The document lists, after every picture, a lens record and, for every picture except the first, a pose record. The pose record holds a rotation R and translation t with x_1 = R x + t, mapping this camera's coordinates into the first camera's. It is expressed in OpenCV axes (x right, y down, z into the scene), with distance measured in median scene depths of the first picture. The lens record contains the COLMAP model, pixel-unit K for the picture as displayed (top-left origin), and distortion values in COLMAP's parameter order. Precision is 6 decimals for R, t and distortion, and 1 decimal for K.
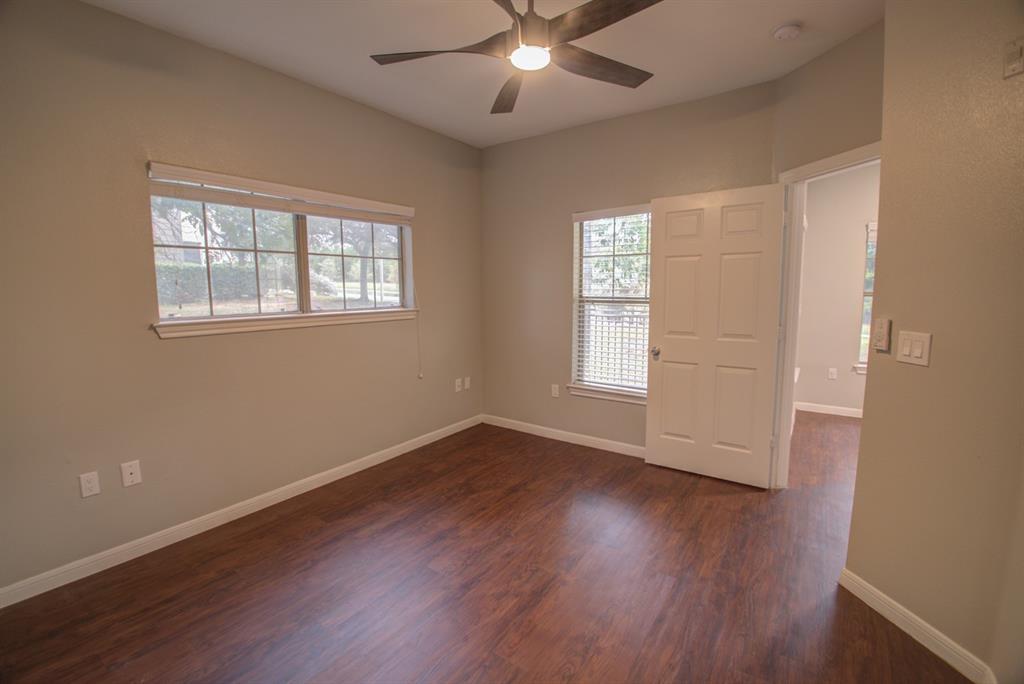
lens RADIAL K [[444.2, 0, 512.0], [0, 444.2, 342.0], [0, 0, 1]] dist [-0.025051, -0.008978]
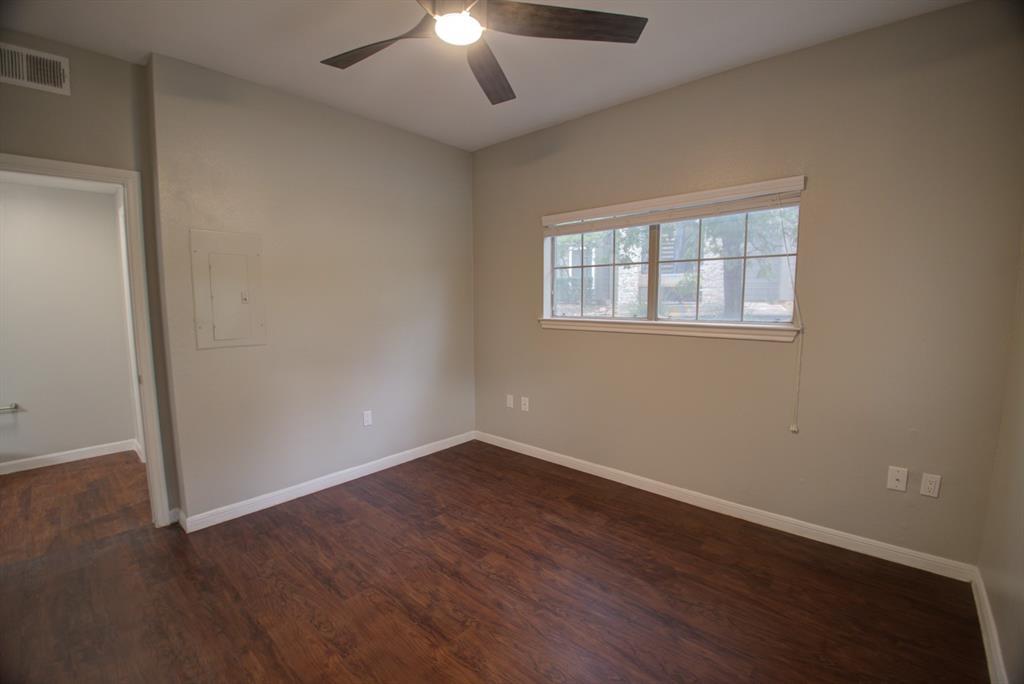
lens RADIAL K [[432.8, 0, 507.6], [0, 432.8, 349.6], [0, 0, 1]] dist [-0.038120, -0.000344]
pose [[-0.119882, 0.125871, -0.984777, 0.592786], [-0.109722, 0.984174, 0.139151, -0.106015], [0.986706, 0.124733, -0.104173, 0.814996]]
